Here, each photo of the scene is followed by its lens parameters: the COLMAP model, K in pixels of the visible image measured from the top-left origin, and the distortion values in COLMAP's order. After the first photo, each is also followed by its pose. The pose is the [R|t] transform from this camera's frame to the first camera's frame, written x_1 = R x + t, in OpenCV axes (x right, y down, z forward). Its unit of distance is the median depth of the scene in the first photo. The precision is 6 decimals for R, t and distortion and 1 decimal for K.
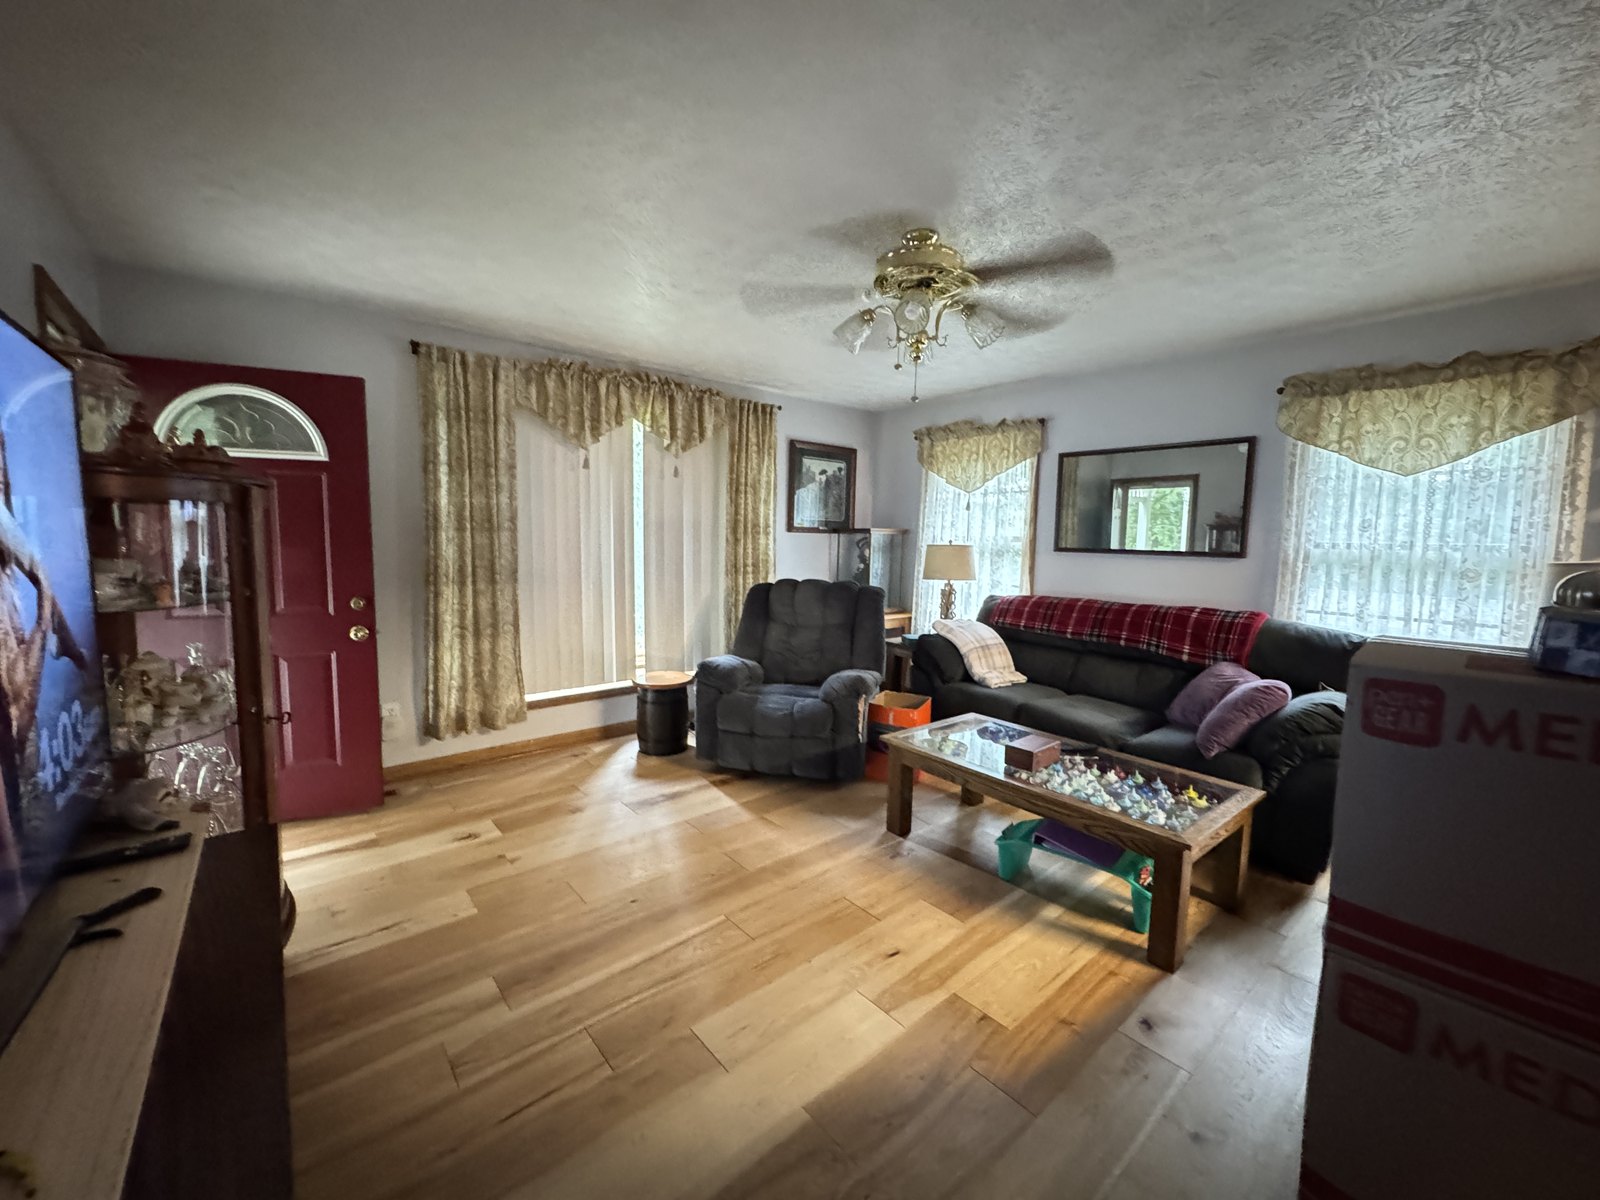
lens RADIAL K [[640.2, 0, 800.5], [0, 640.2, 595.3], [0, 0, 1]] dist [-0.001103, 0.000303]
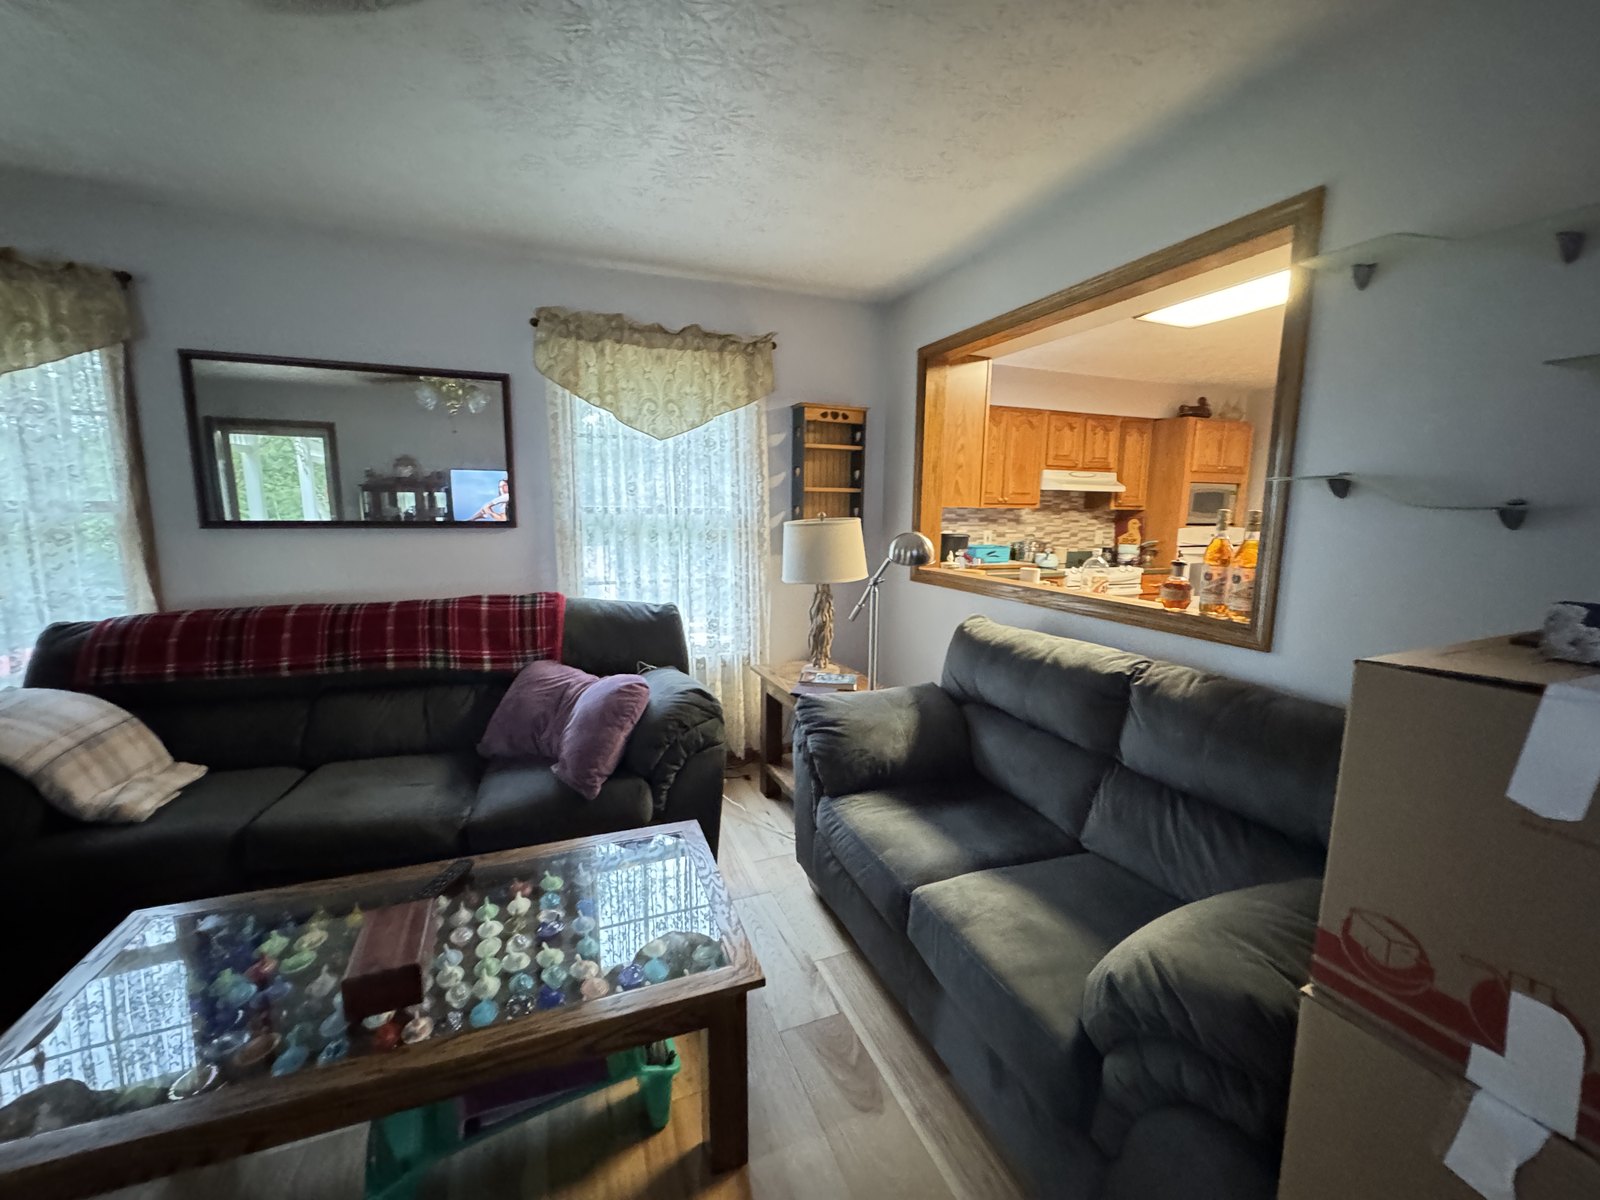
lens RADIAL K [[640.2, 0, 798.5], [0, 640.2, 601.3], [0, 0, 1]] dist [-0.001103, 0.000303]
pose [[0.320934, -0.150729, 0.935031, 0.039512], [0.087728, 0.987742, 0.129114, -0.043352], [-0.943030, 0.040591, 0.330223, 0.438205]]
